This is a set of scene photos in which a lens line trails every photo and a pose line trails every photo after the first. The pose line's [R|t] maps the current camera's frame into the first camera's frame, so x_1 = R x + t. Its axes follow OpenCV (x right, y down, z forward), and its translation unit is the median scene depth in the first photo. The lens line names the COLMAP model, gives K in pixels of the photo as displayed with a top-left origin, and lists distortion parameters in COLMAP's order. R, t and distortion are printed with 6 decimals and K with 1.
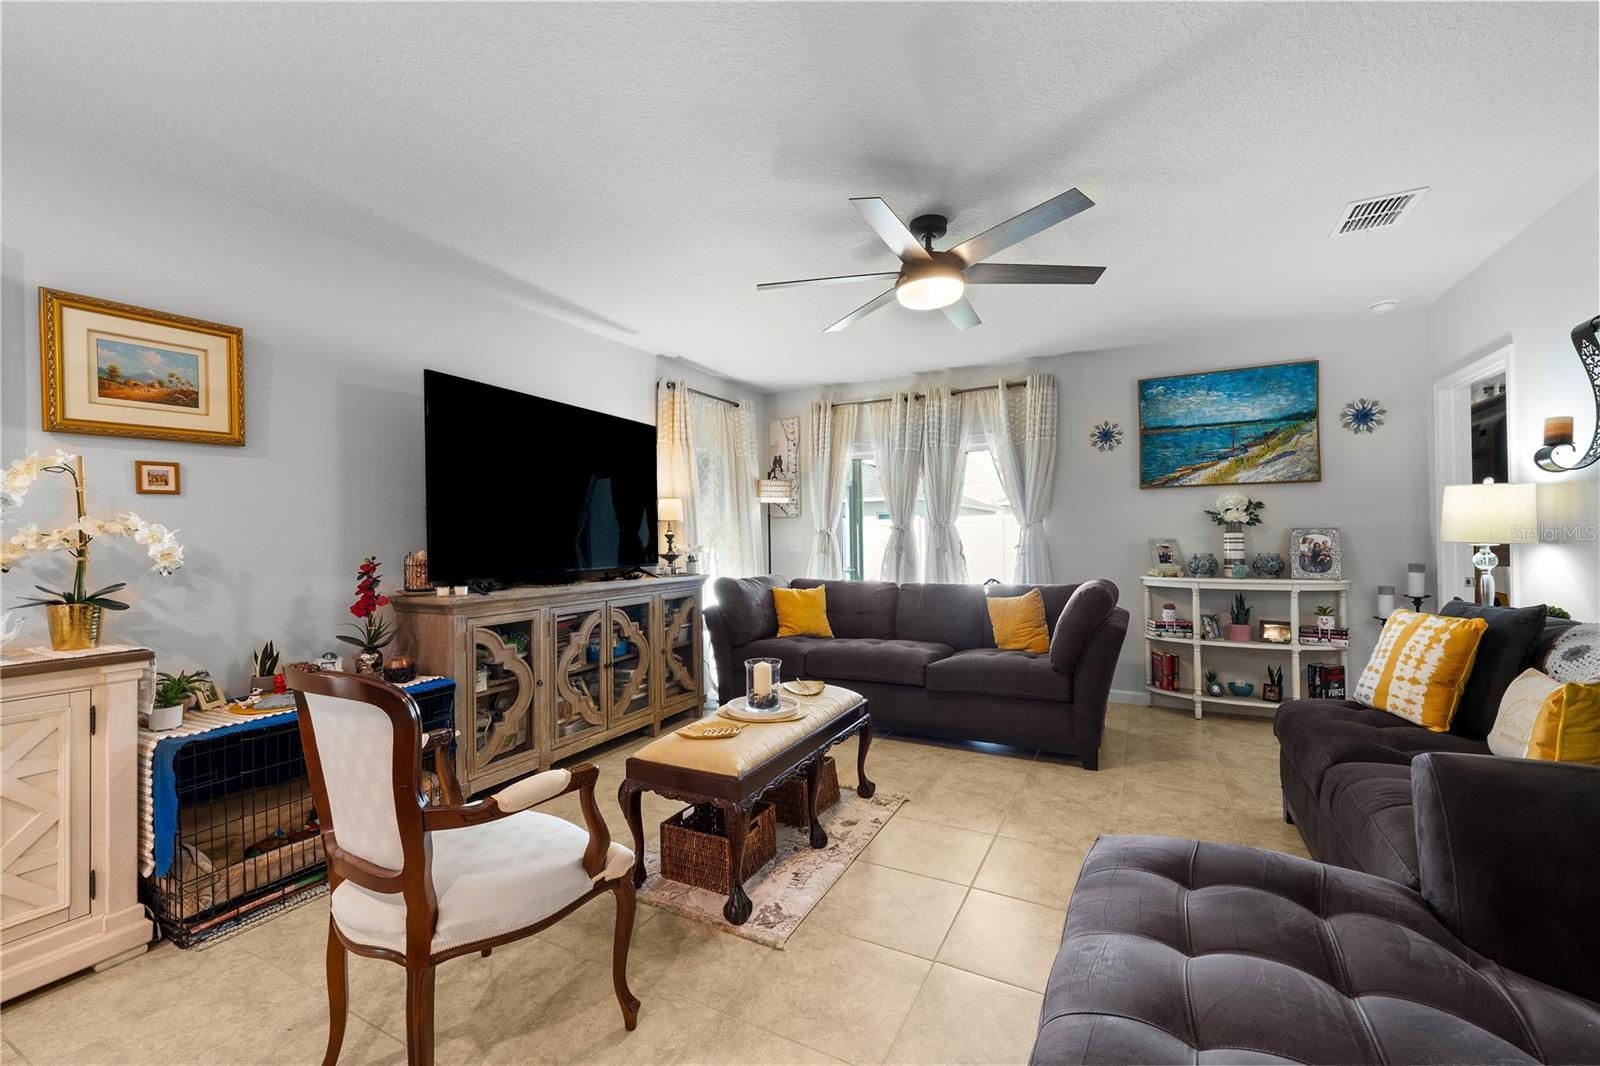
lens RADIAL K [[645.2, 0, 803.5], [0, 645.2, 536.5], [0, 0, 1]] dist [-0.000235, -0.000327]
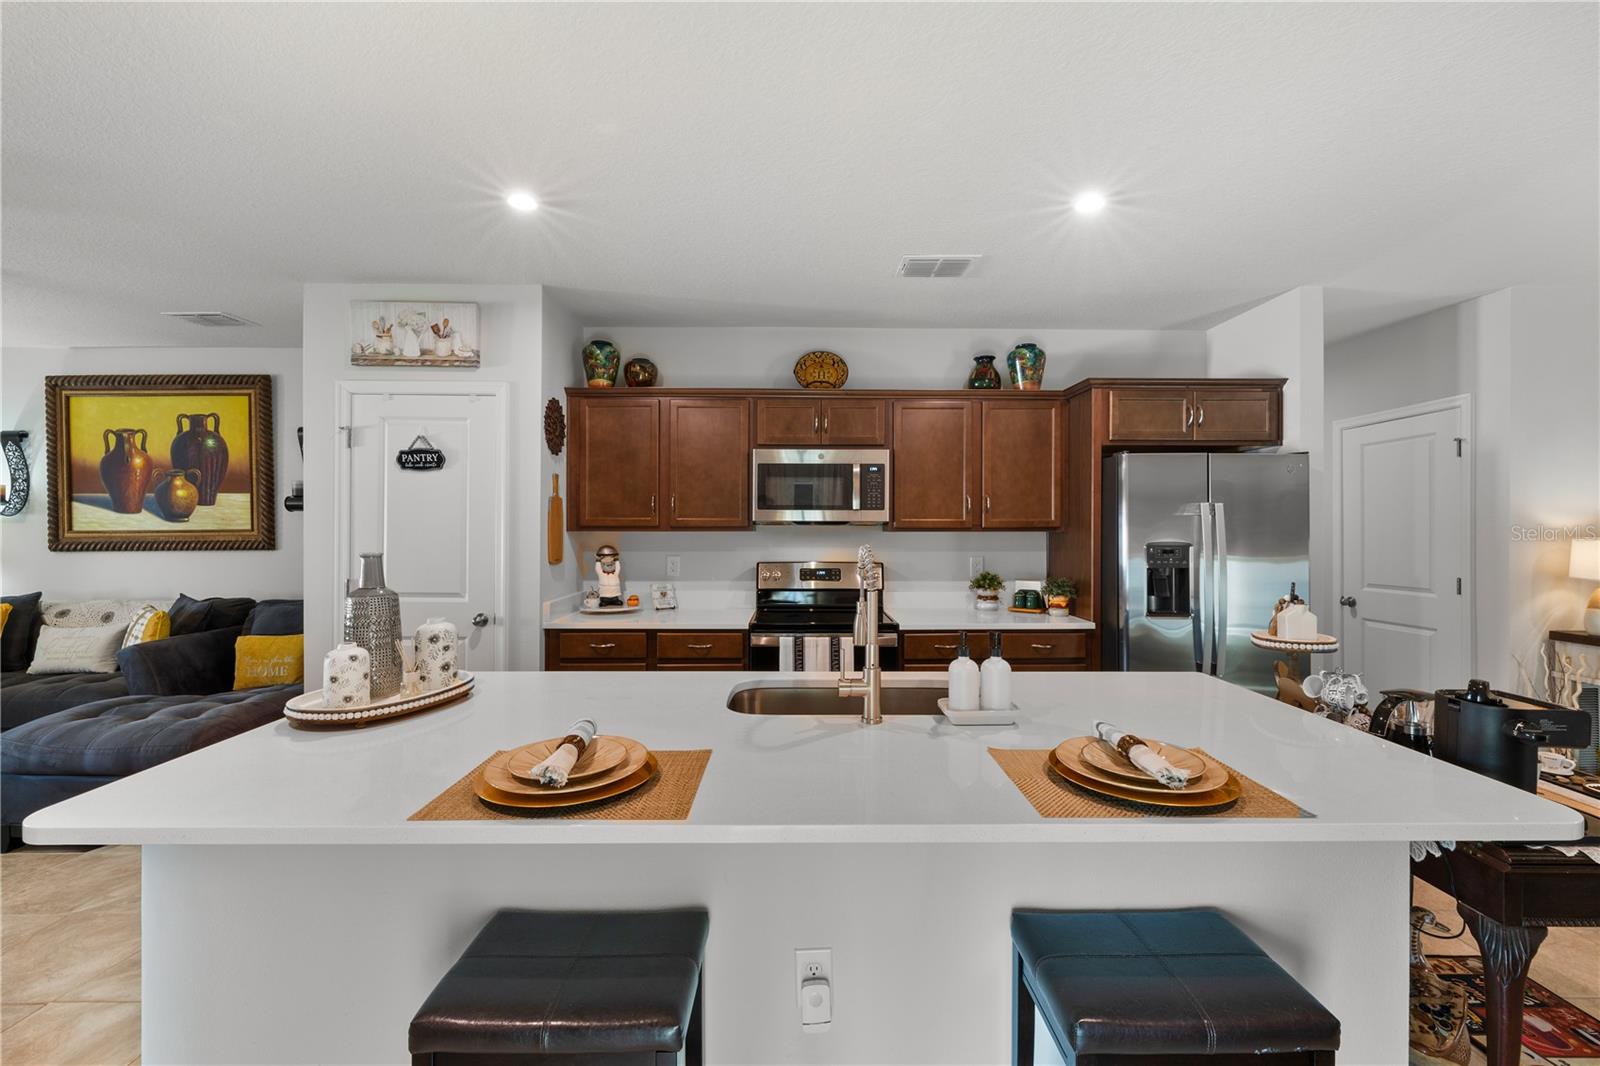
lens RADIAL K [[655.3, 0, 803.6], [0, 655.3, 526.7], [0, 0, 1]] dist [-0.001231, -0.000399]
pose [[-0.474130, 0.012384, 0.880368, -0.773597], [-0.000367, 0.999898, -0.014263, -0.028575], [-0.880455, -0.007085, -0.474077, -0.031826]]
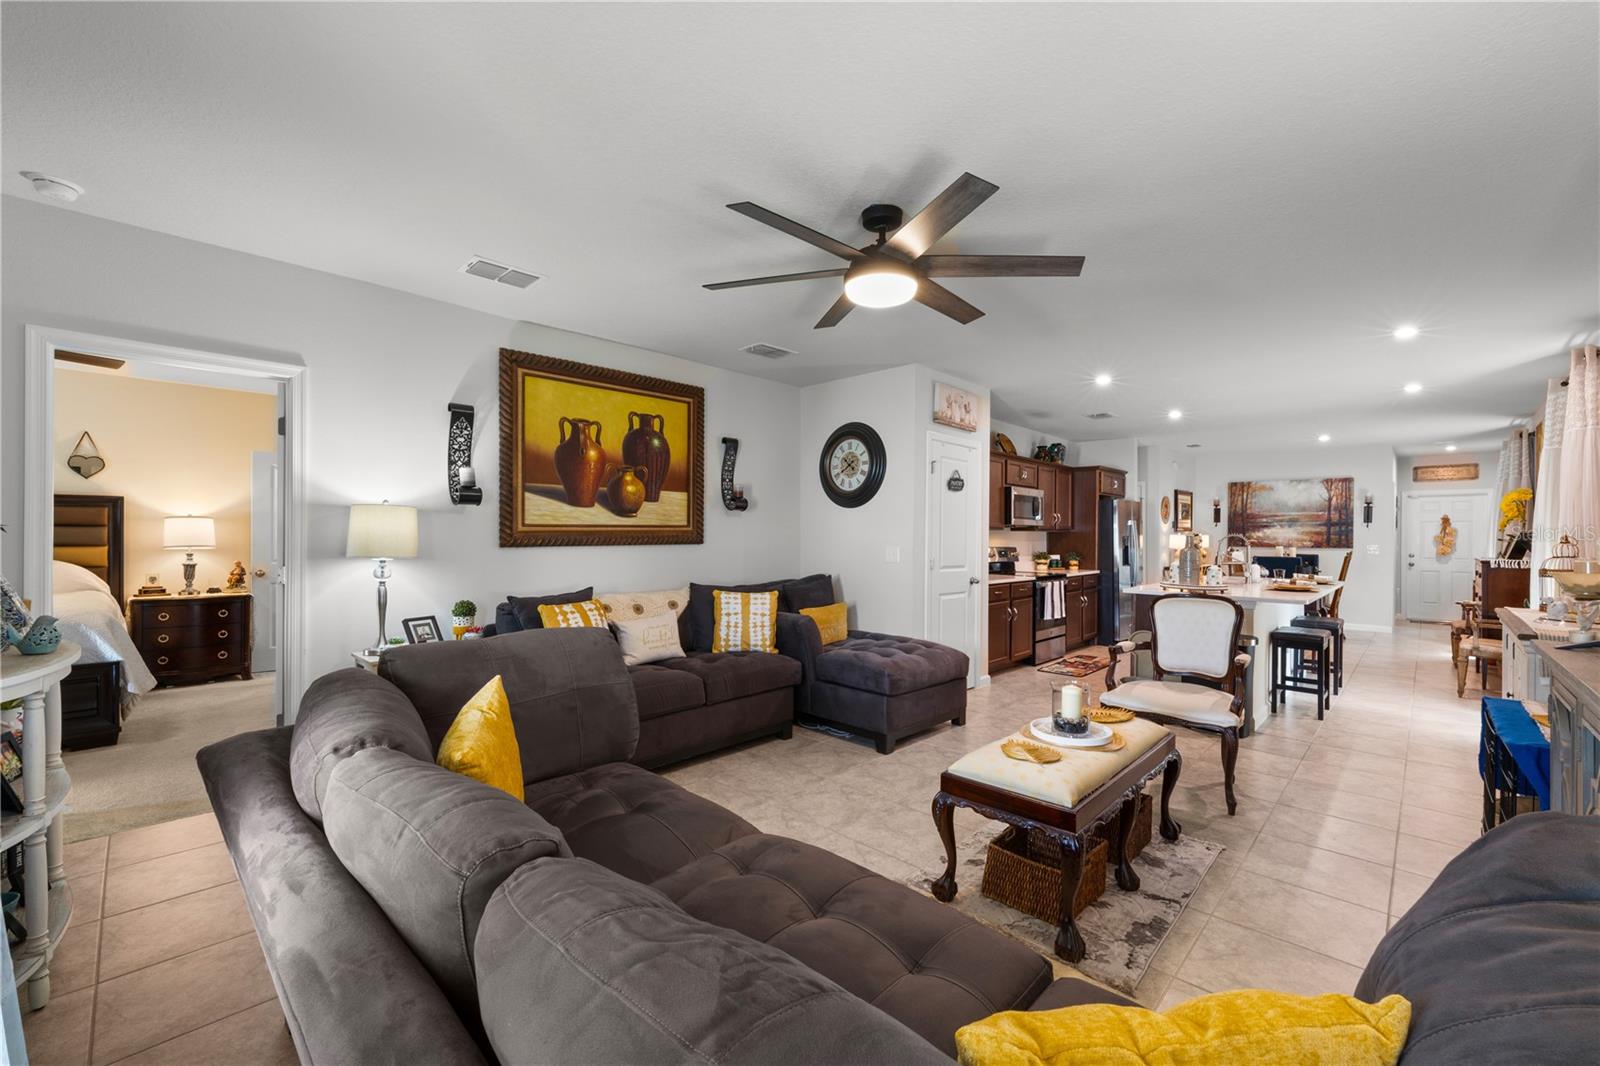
lens RADIAL K [[645.2, 0, 803.5], [0, 645.2, 536.5], [0, 0, 1]] dist [-0.000235, -0.000327]
pose [[-0.959198, 0.005897, 0.282675, 0.025141], [0.004109, 0.999968, -0.006918, -0.010802], [-0.282706, -0.005474, -0.959191, 1.242649]]
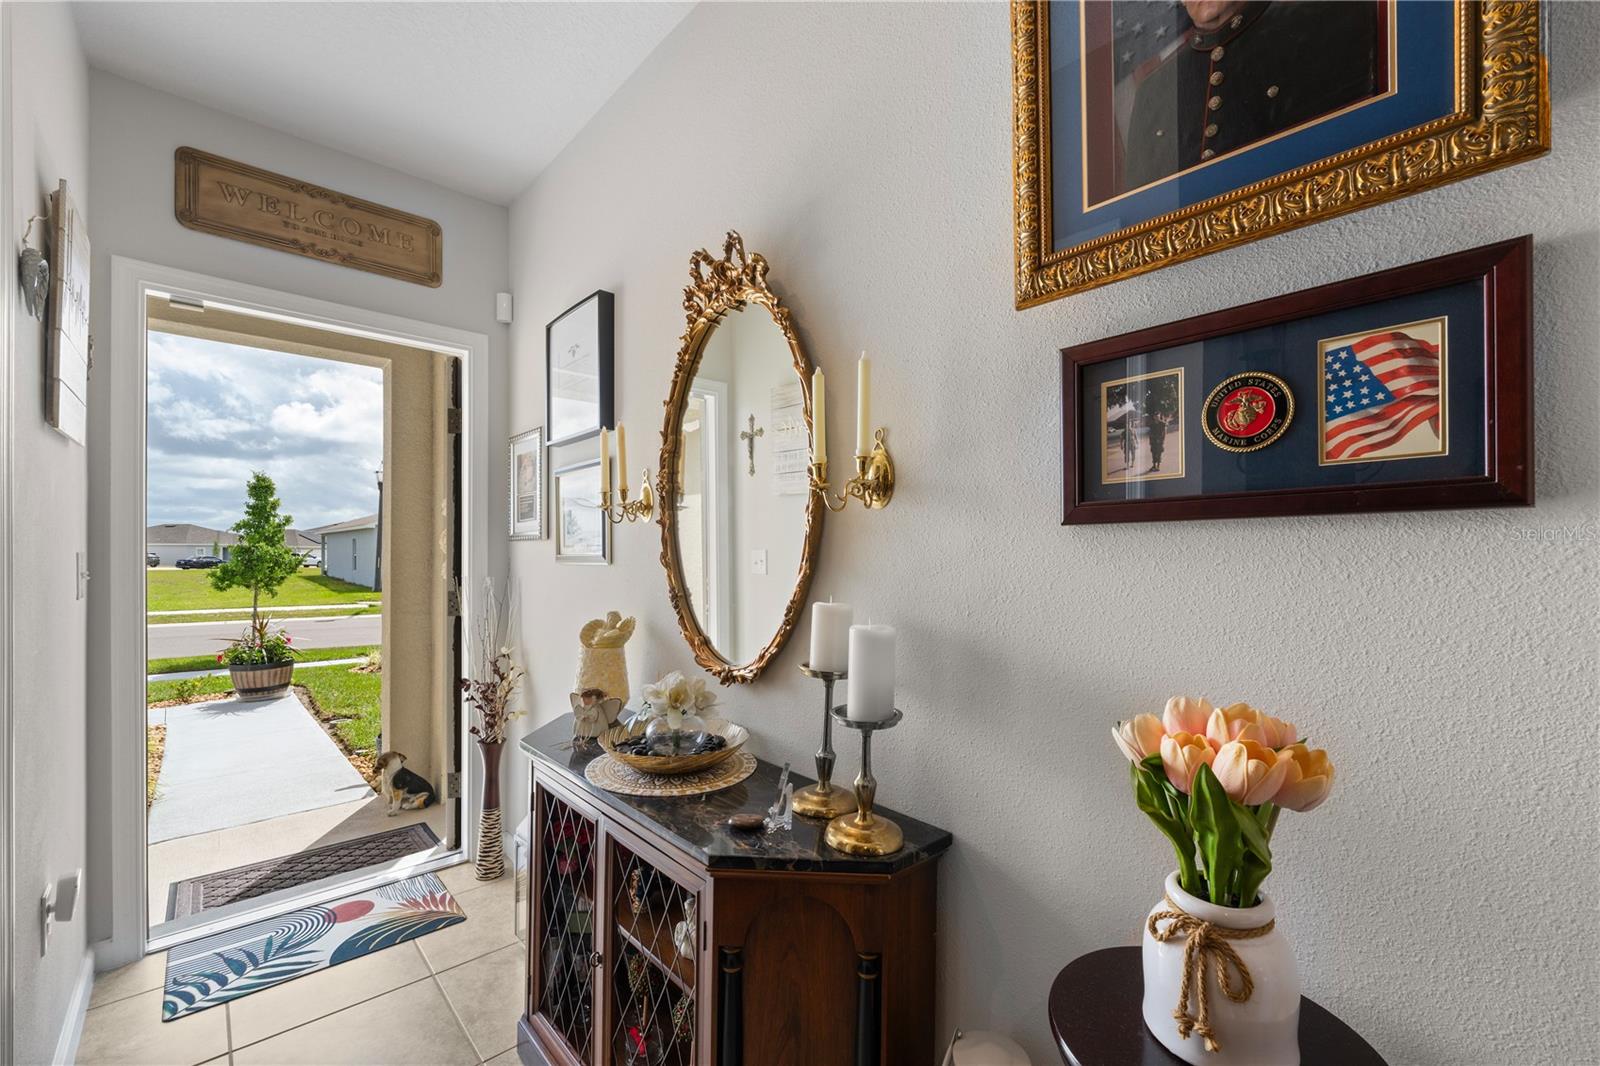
lens RADIAL K [[664.2, 0, 806.1], [0, 664.2, 549.0], [0, 0, 1]] dist [-0.000700, -0.000230]
pose [[-0.331450, 0.007648, -0.943442, -1.177310], [0.006381, 0.999962, 0.005864, 0.009245], [0.943451, -0.004076, -0.331487, -1.124516]]
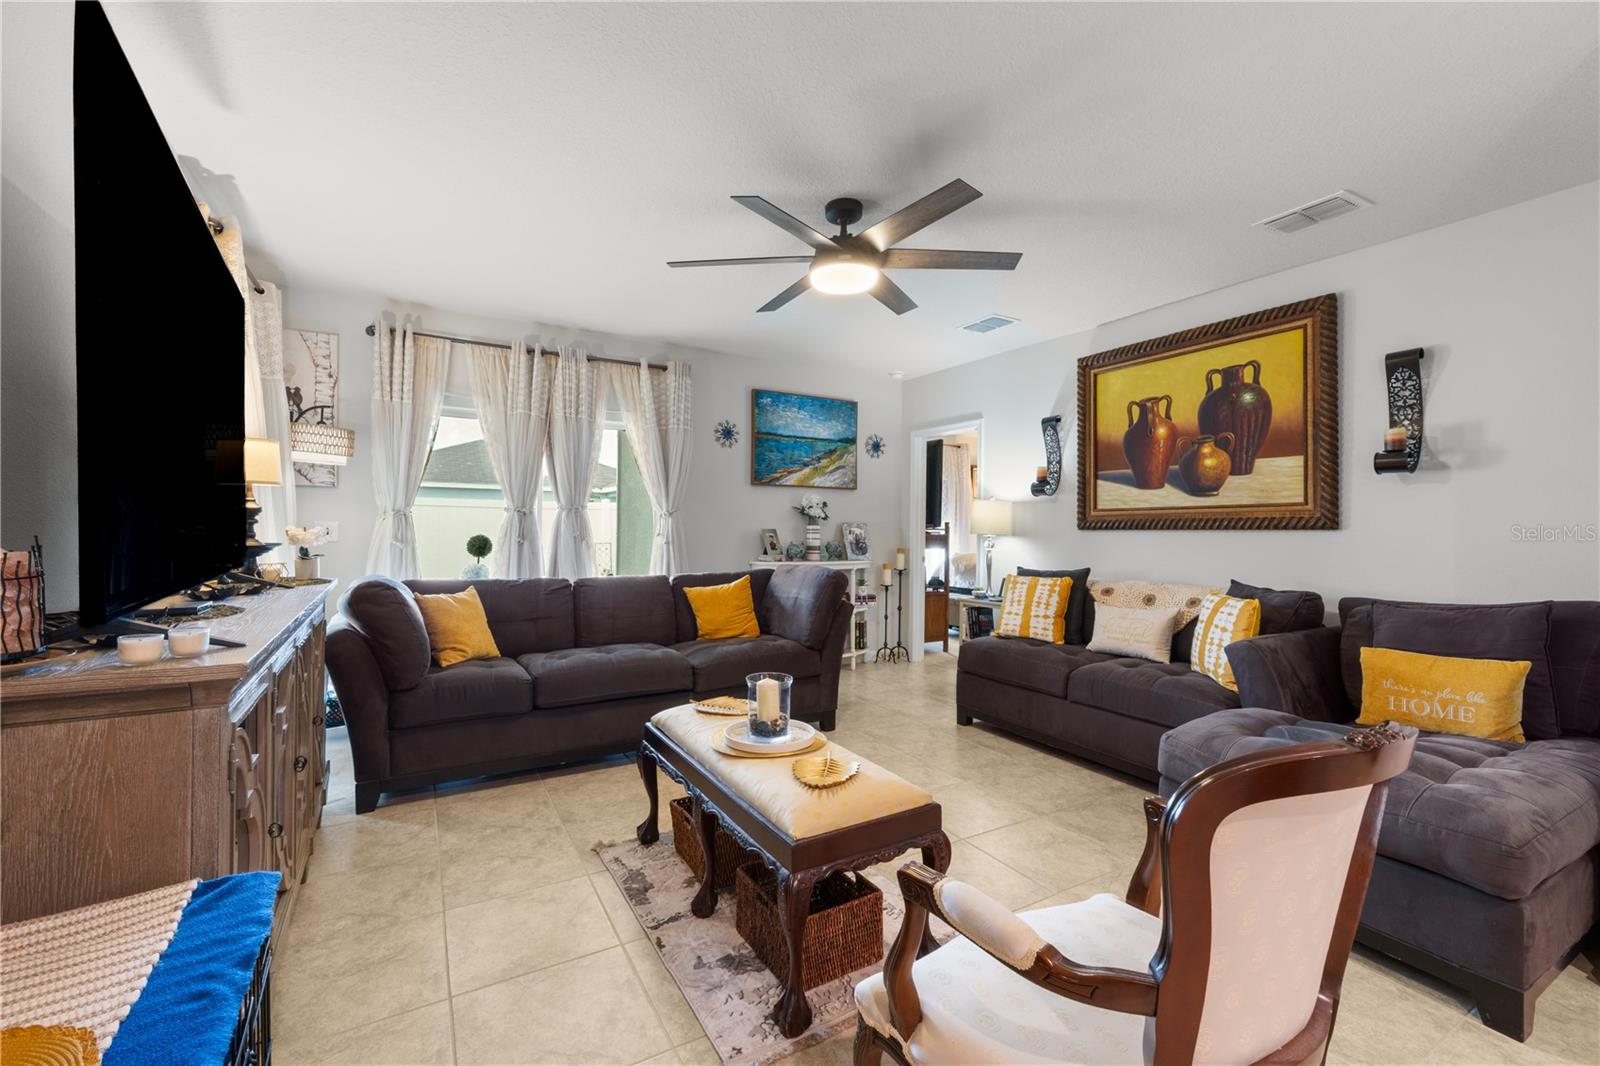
lens RADIAL K [[662.5, 0, 805.1], [0, 662.5, 532.3], [0, 0, 1]] dist [0.000476, -0.000134]
pose [[0.525230, 0.010309, 0.850898, -0.452254], [-0.019591, 0.999808, -0.000020, 0.008517], [-0.850735, -0.016659, 0.525331, 0.331120]]
